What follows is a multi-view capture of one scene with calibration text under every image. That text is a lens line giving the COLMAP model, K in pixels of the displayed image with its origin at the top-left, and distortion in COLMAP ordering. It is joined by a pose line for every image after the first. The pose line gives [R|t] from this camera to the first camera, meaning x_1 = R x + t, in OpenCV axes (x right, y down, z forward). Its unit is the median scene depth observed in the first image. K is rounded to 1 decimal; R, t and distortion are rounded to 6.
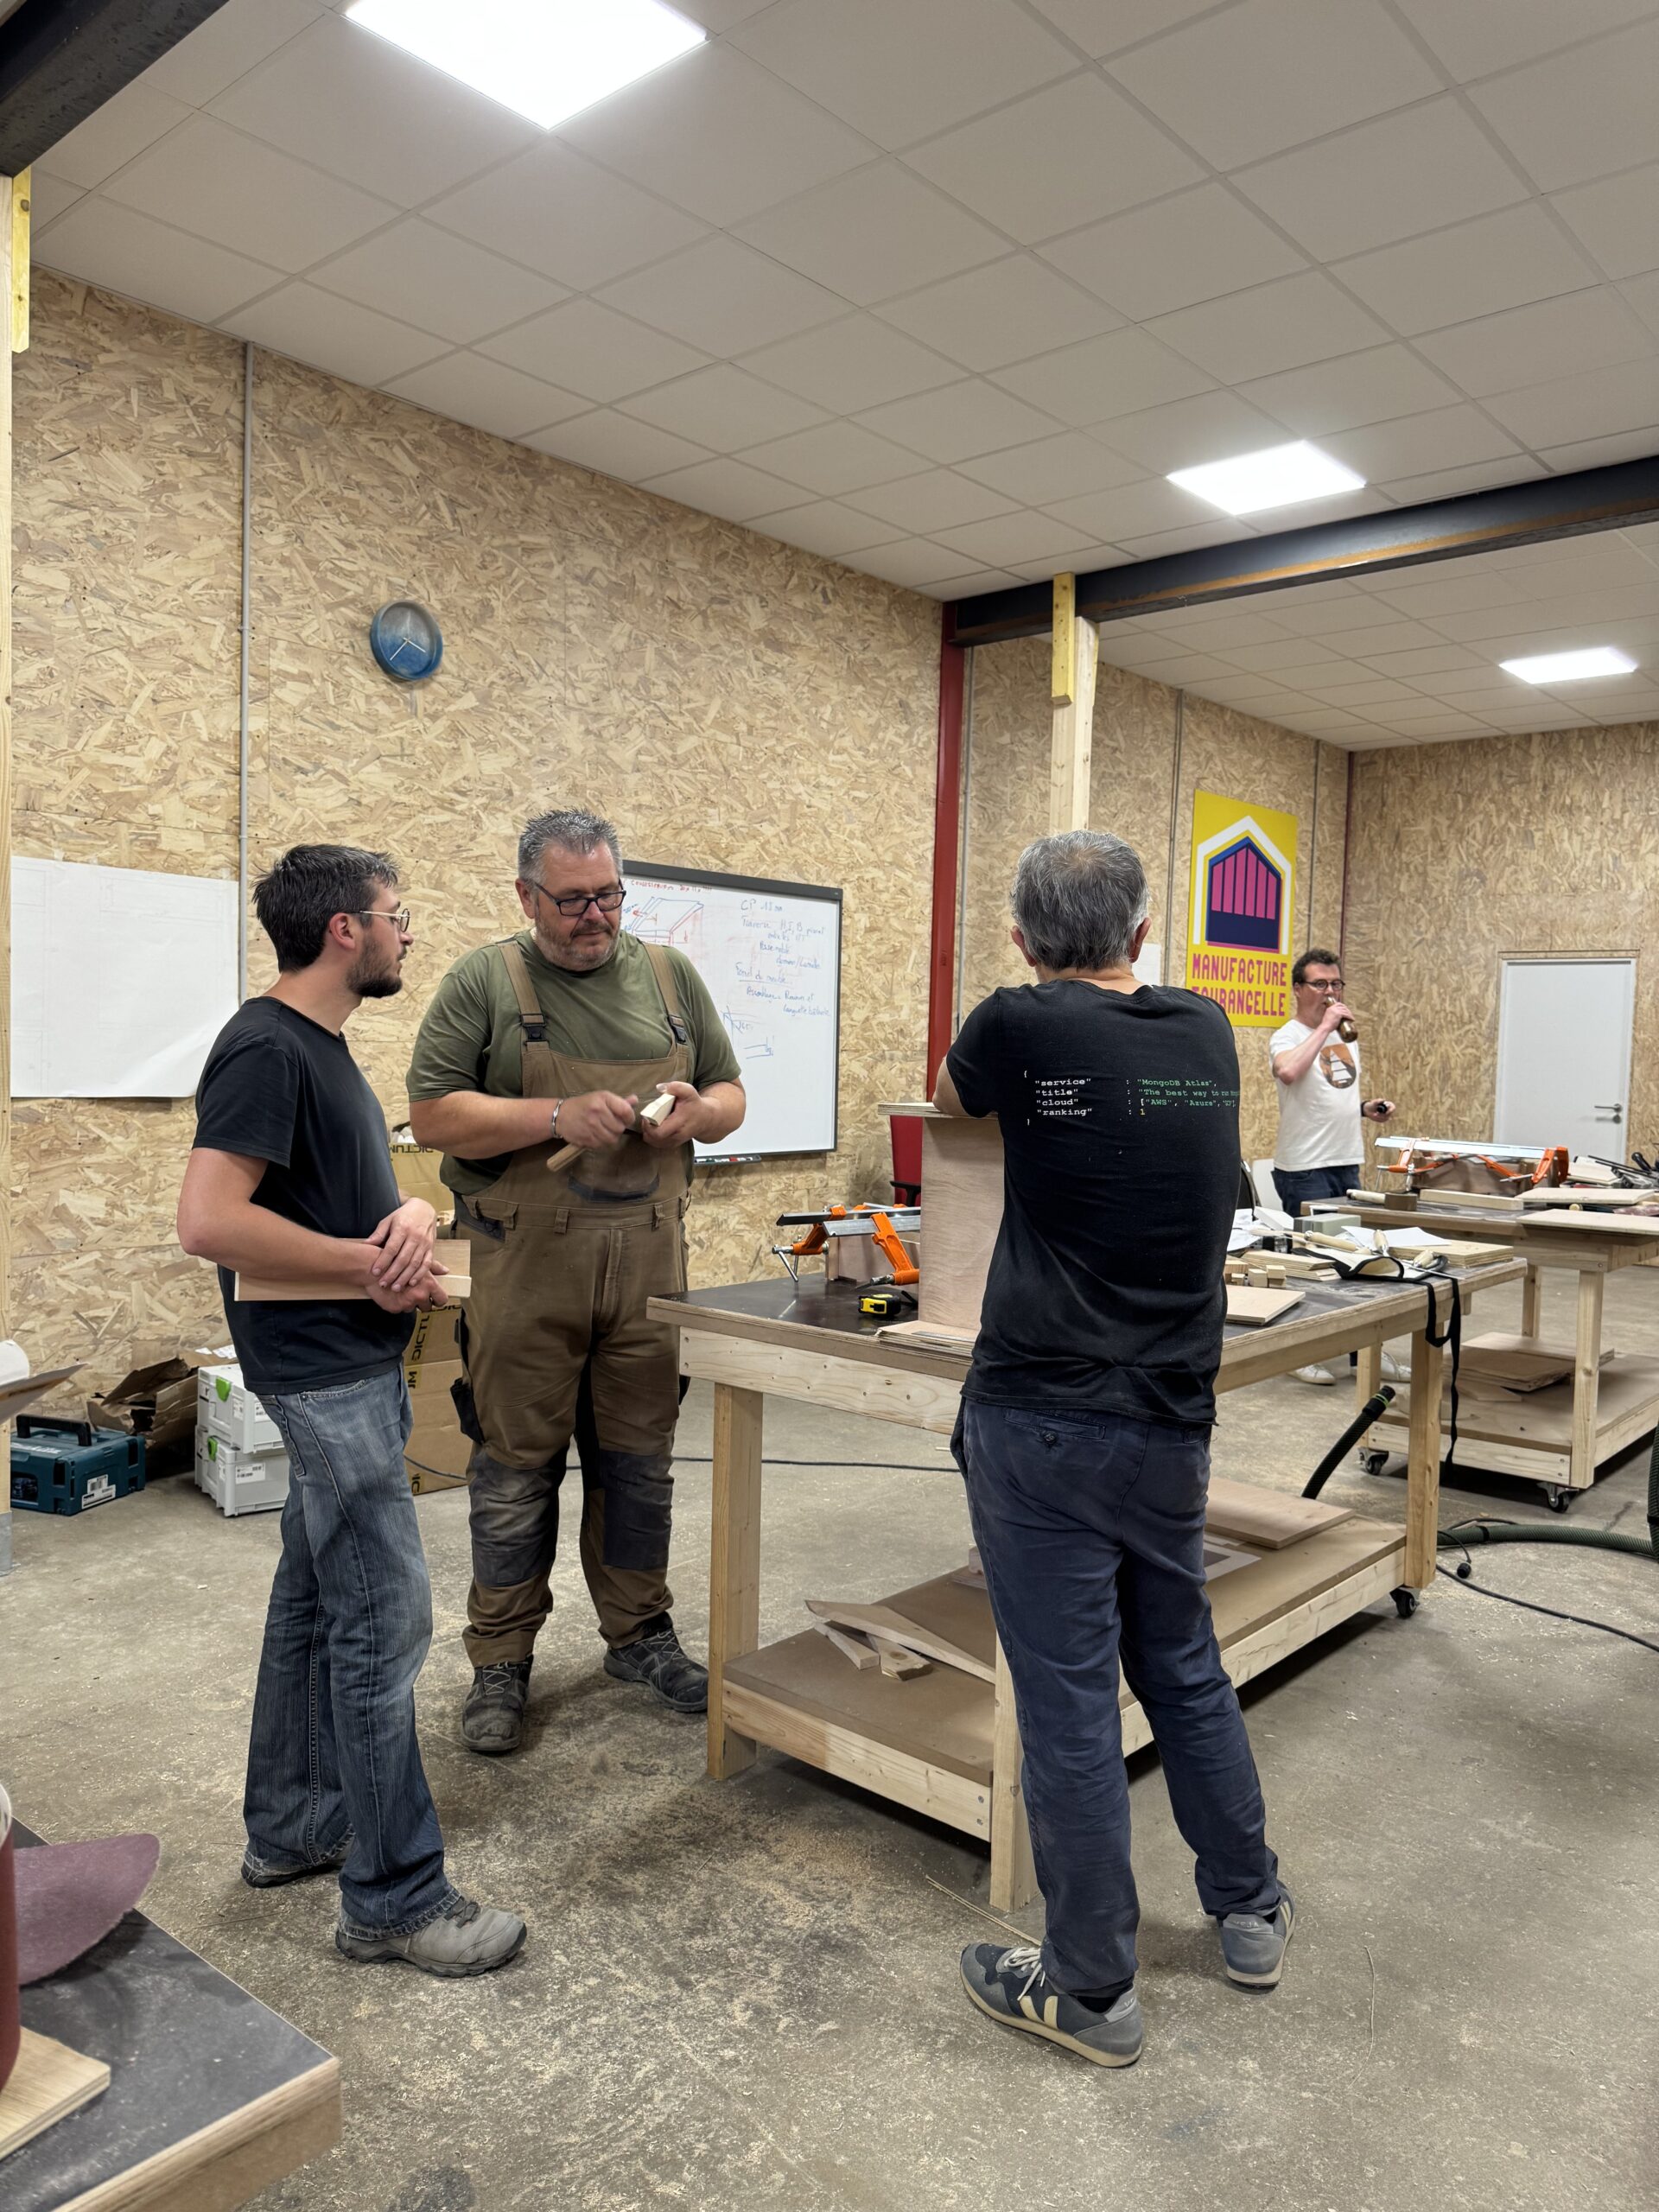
lens RADIAL K [[1561.5, 0, 793.9], [0, 1561.5, 1135.8], [0, 0, 1]] dist [0.077209, -0.100309]
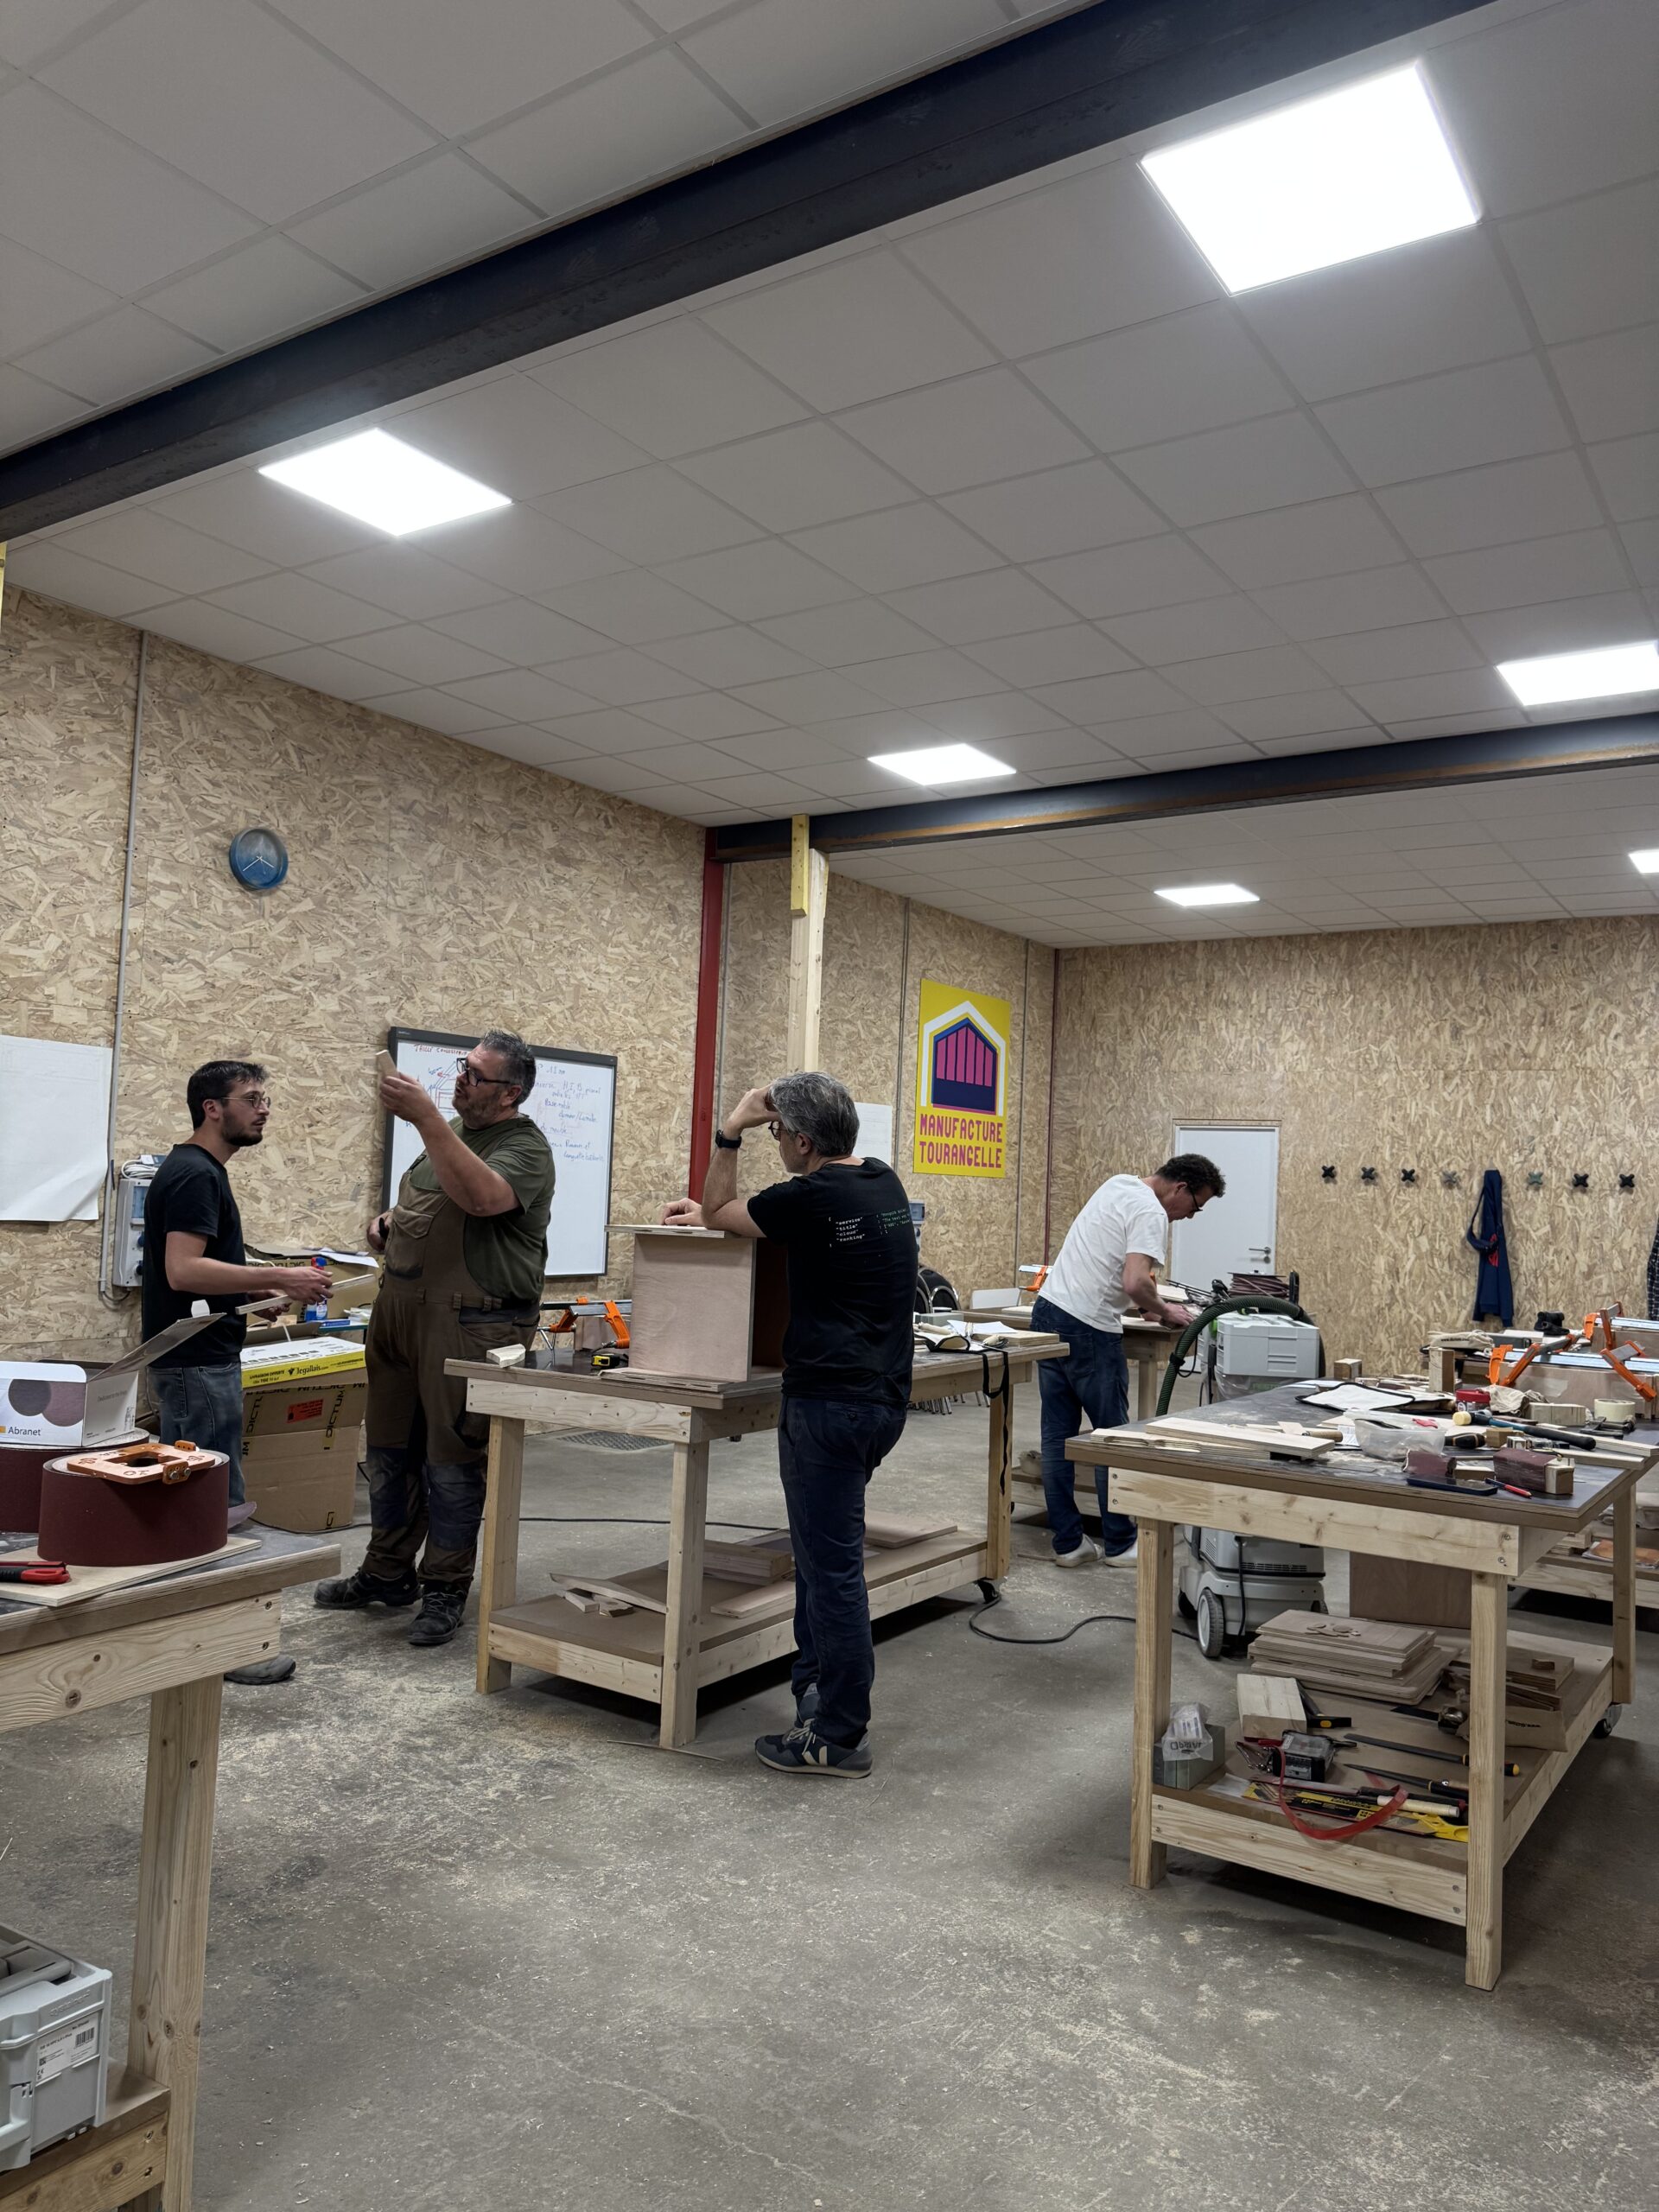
lens RADIAL K [[1556.9, 0, 816.7], [0, 1556.9, 1114.3], [0, 0, 1]] dist [0.074064, -0.066372]
pose [[0.989579, 0.023674, 0.142030, 0.014823], [-0.008773, 0.994472, -0.104637, 0.011025], [-0.143722, 0.102301, 0.984316, -0.211675]]
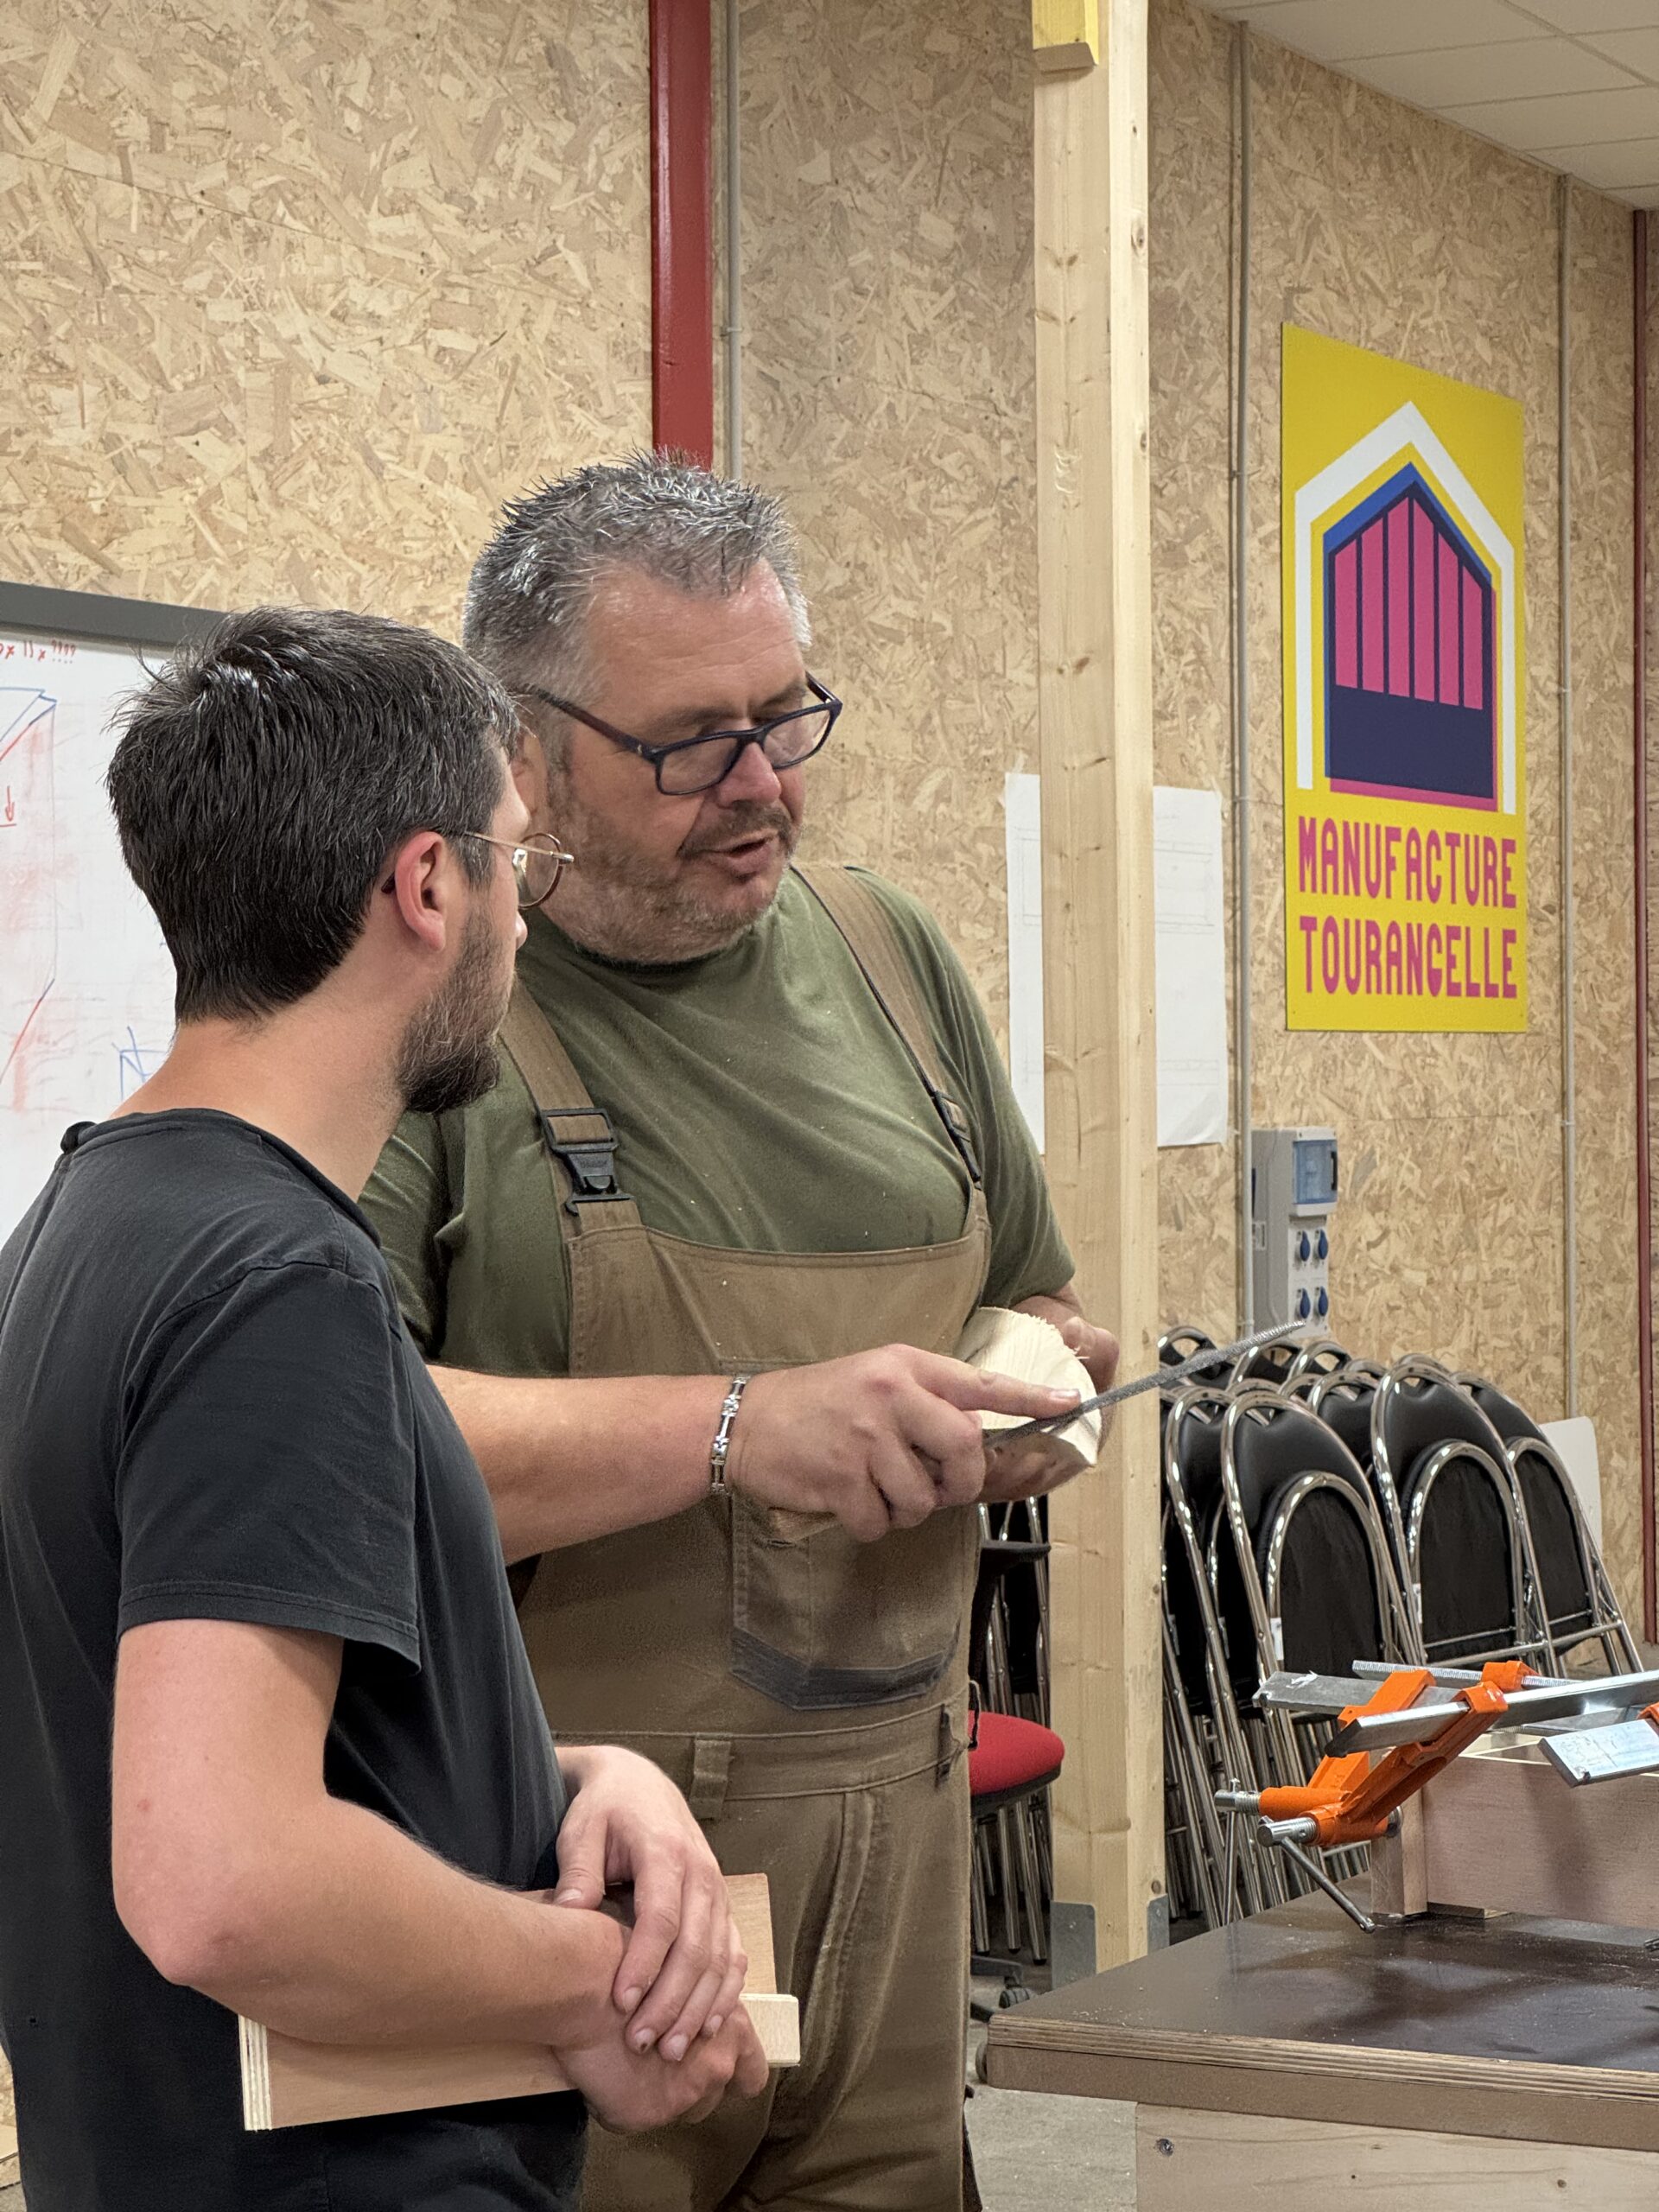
lens RADIAL K [[4985.2, 0, 752.2], [0, 4985.2, 1170.8], [0, 0, 1]] dist [0.169266, 0.000000]
pose [[0.971138, -0.035019, 0.235933, -0.156369], [0.045054, 0.998289, -0.037277, -0.011987], [-0.234223, 0.046831, 0.971054, 0.016123]]
